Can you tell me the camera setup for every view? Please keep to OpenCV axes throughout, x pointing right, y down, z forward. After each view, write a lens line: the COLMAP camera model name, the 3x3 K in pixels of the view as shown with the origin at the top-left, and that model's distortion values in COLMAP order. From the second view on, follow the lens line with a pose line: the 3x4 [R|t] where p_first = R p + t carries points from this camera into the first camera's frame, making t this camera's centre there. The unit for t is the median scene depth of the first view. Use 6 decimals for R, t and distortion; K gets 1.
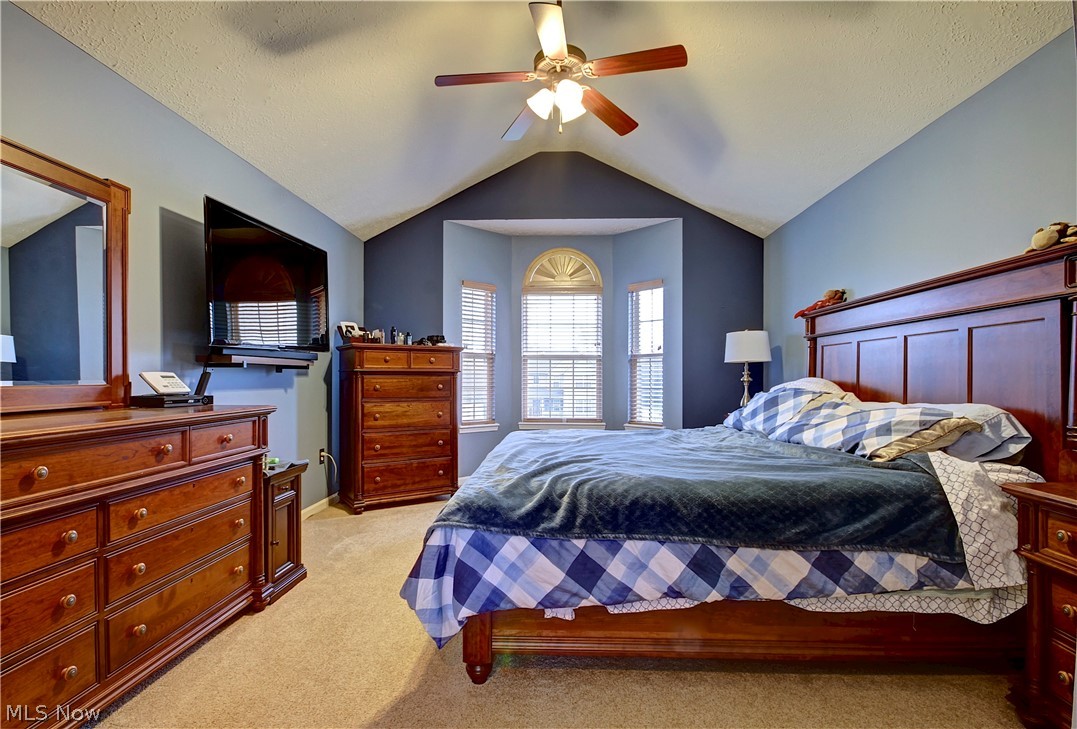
lens RADIAL K [[503.3, 0, 547.0], [0, 503.3, 375.1], [0, 0, 1]] dist [0.006716, -0.010757]
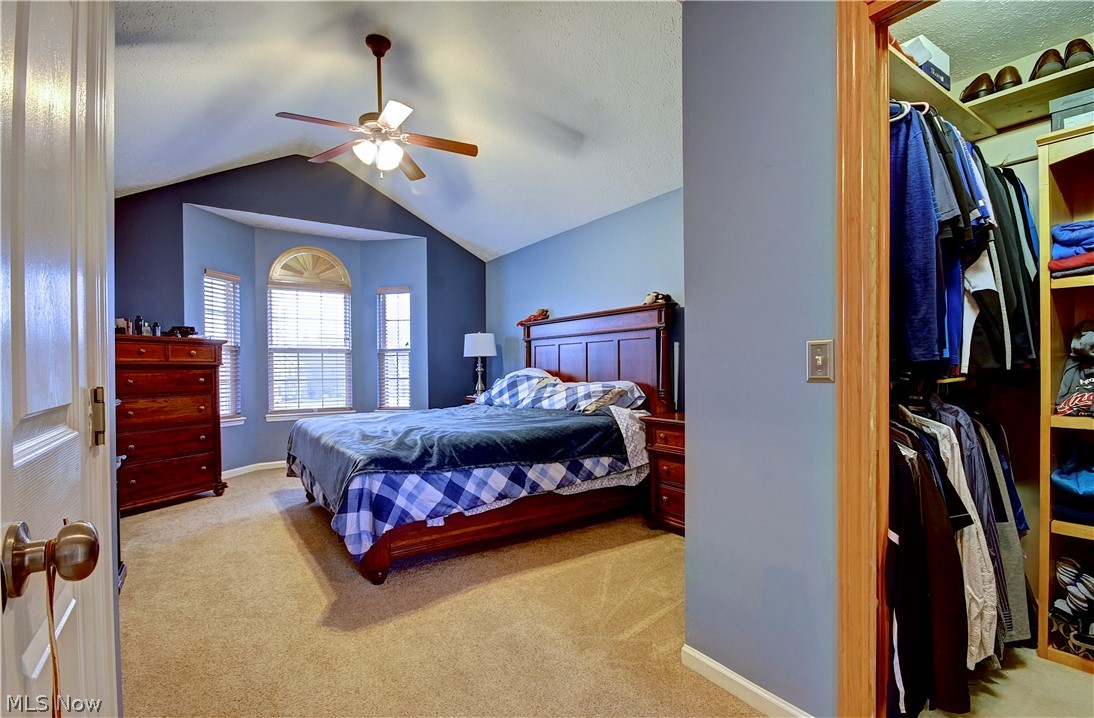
lens RADIAL K [[511.3, 0, 551.4], [0, 511.3, 364.5], [0, 0, 1]] dist [0.006716, -0.010757]
pose [[0.801147, -0.004197, 0.598453, -0.431742], [0.006697, 0.999976, -0.001952, -0.001833], [-0.598431, 0.005572, 0.801155, -0.319515]]
